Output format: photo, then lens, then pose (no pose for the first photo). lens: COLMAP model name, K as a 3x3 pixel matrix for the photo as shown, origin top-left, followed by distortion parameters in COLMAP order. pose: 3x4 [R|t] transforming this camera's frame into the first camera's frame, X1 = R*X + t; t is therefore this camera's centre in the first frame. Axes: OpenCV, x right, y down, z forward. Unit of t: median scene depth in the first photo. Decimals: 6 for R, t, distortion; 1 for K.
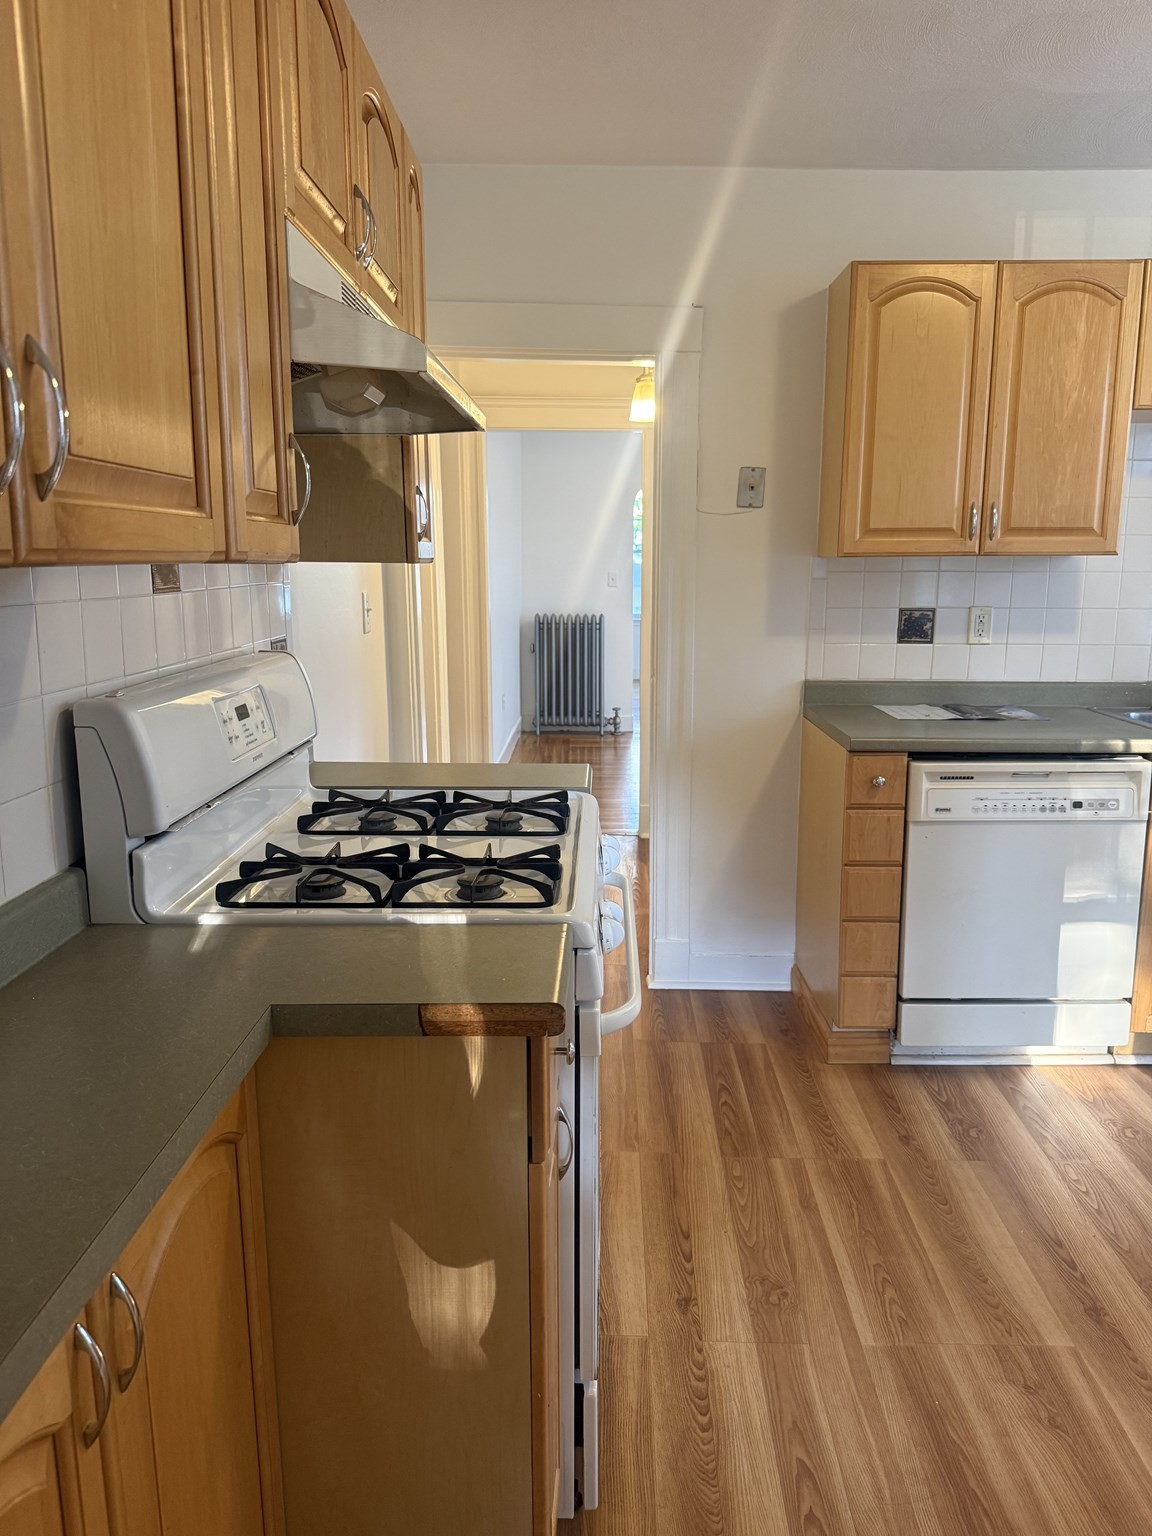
lens RADIAL K [[1096.9, 0, 596.9], [0, 1096.9, 765.2], [0, 0, 1]] dist [0.030512, -0.023292]
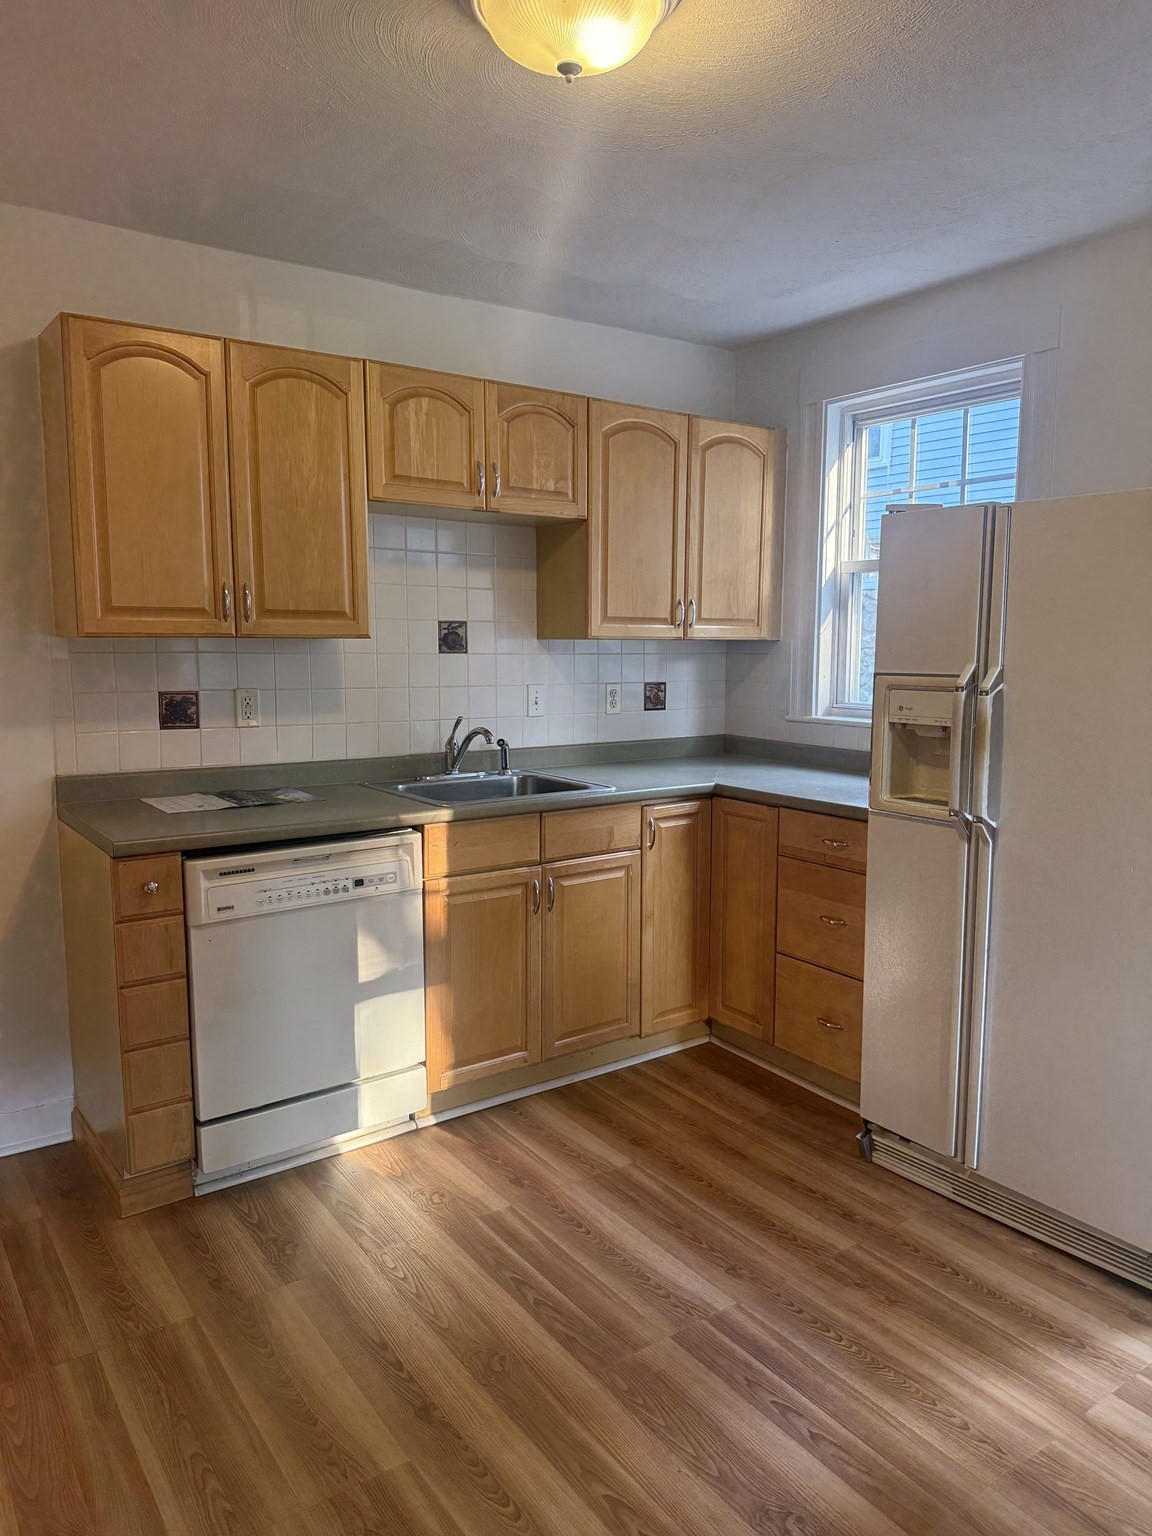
lens RADIAL K [[1096.9, 0, 577.0], [0, 1096.9, 762.7], [0, 0, 1]] dist [0.030512, -0.023292]
pose [[0.814350, -0.070364, 0.576094, 0.030078], [0.107363, 0.993755, -0.030389, -0.022343], [-0.570358, 0.086598, 0.816819, 0.061649]]
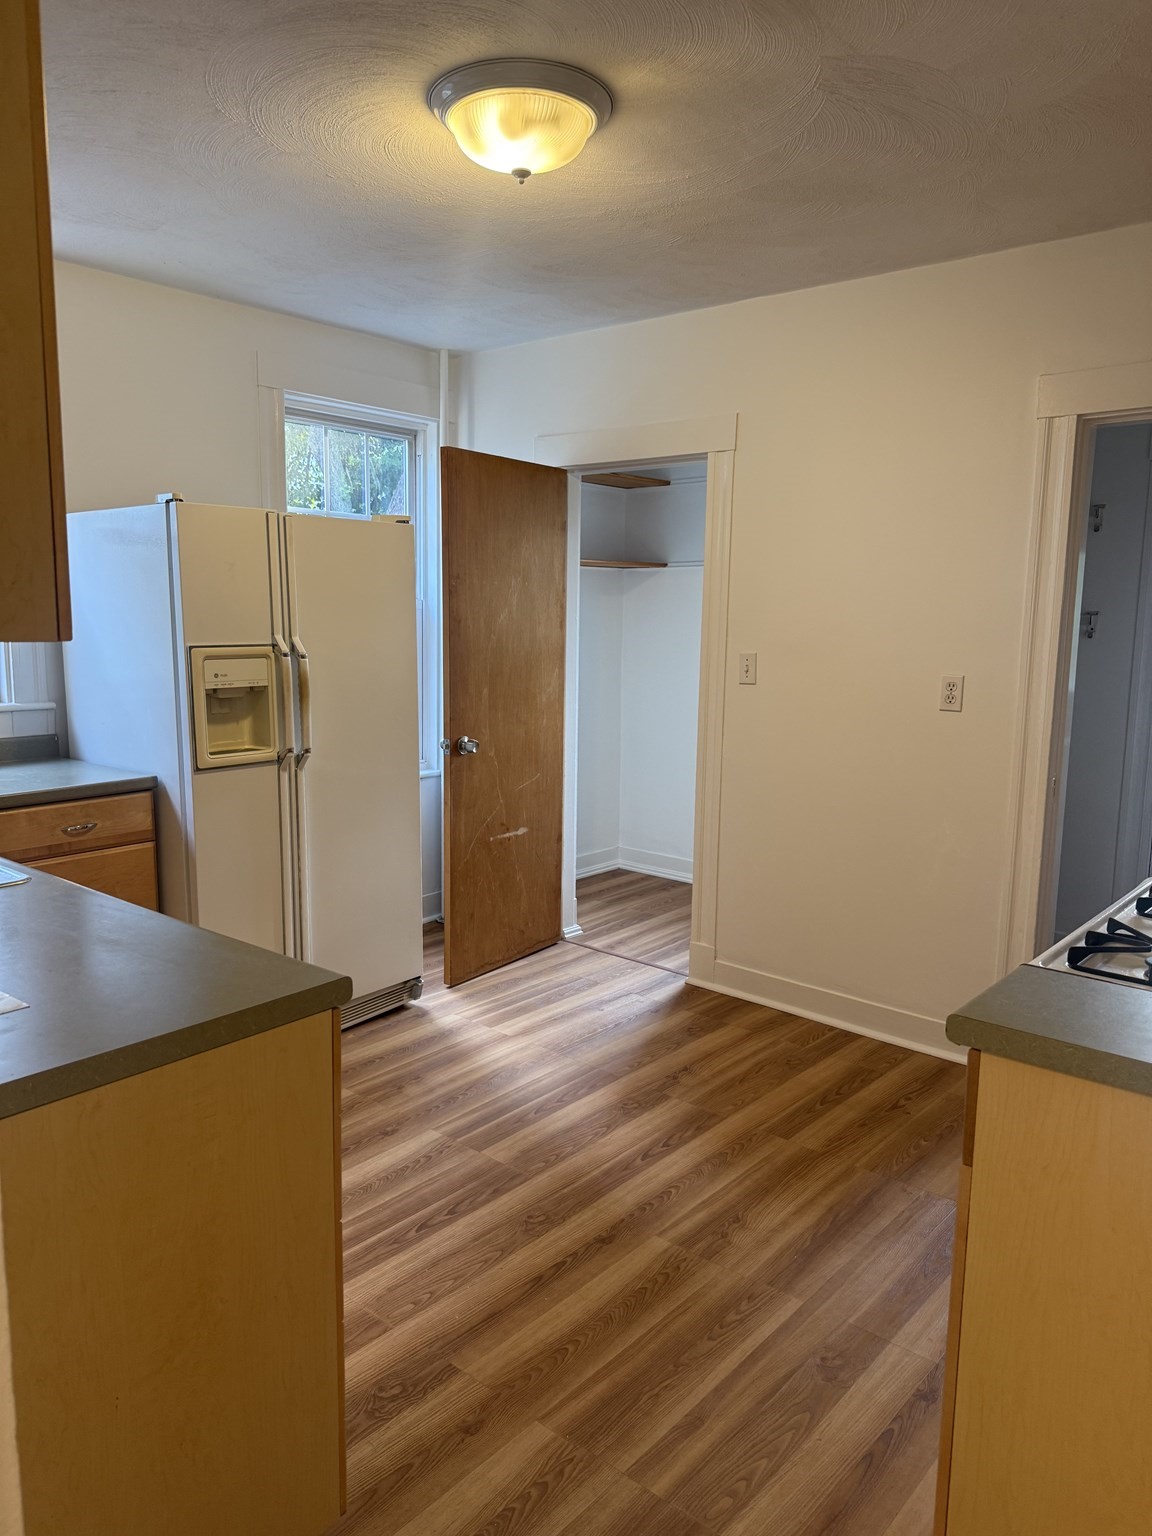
lens RADIAL K [[1096.9, 0, 577.6], [0, 1096.9, 773.4], [0, 0, 1]] dist [0.030512, -0.023292]
pose [[-0.766552, -0.108482, 0.632953, -0.187297], [0.110187, 0.948793, 0.296059, -0.277234], [-0.632658, 0.296687, -0.715346, 1.344495]]
